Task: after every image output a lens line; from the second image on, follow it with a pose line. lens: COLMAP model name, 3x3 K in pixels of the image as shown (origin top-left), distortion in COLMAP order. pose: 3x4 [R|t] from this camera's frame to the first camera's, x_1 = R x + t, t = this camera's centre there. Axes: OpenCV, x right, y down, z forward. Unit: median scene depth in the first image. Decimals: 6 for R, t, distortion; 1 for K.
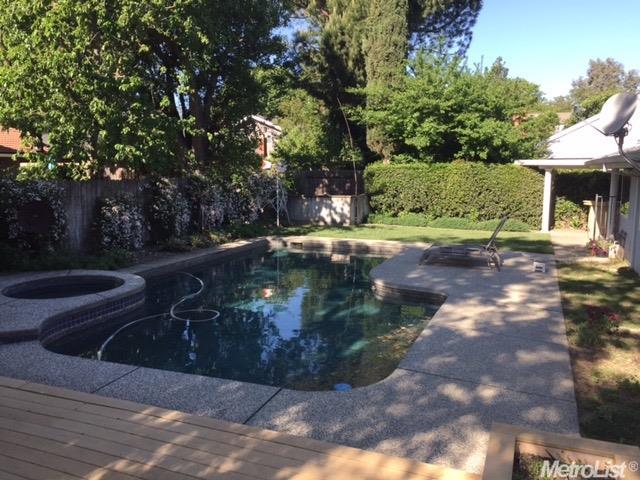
lens RADIAL K [[542.5, 0, 320.8], [0, 542.5, 233.8], [0, 0, 1]] dist [0.039153, -0.026195]
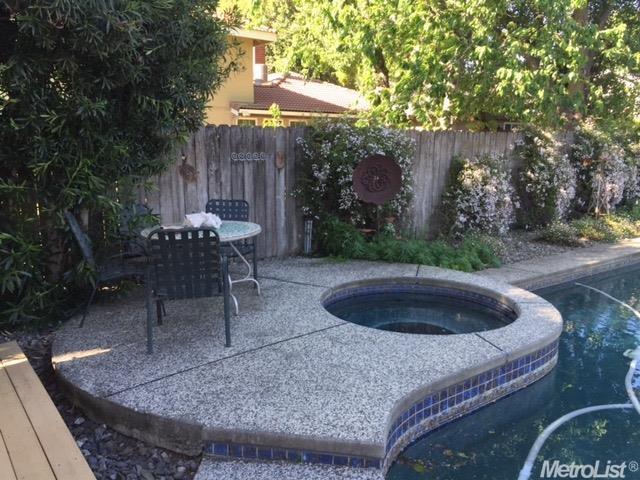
lens RADIAL K [[542.5, 0, 321.9], [0, 542.5, 239.8], [0, 0, 1]] dist [0.039153, -0.026195]
pose [[0.848614, 0.101713, -0.519142, -0.177144], [-0.070757, 0.994348, 0.079155, -0.004403], [0.524259, -0.030439, 0.851015, 0.313071]]
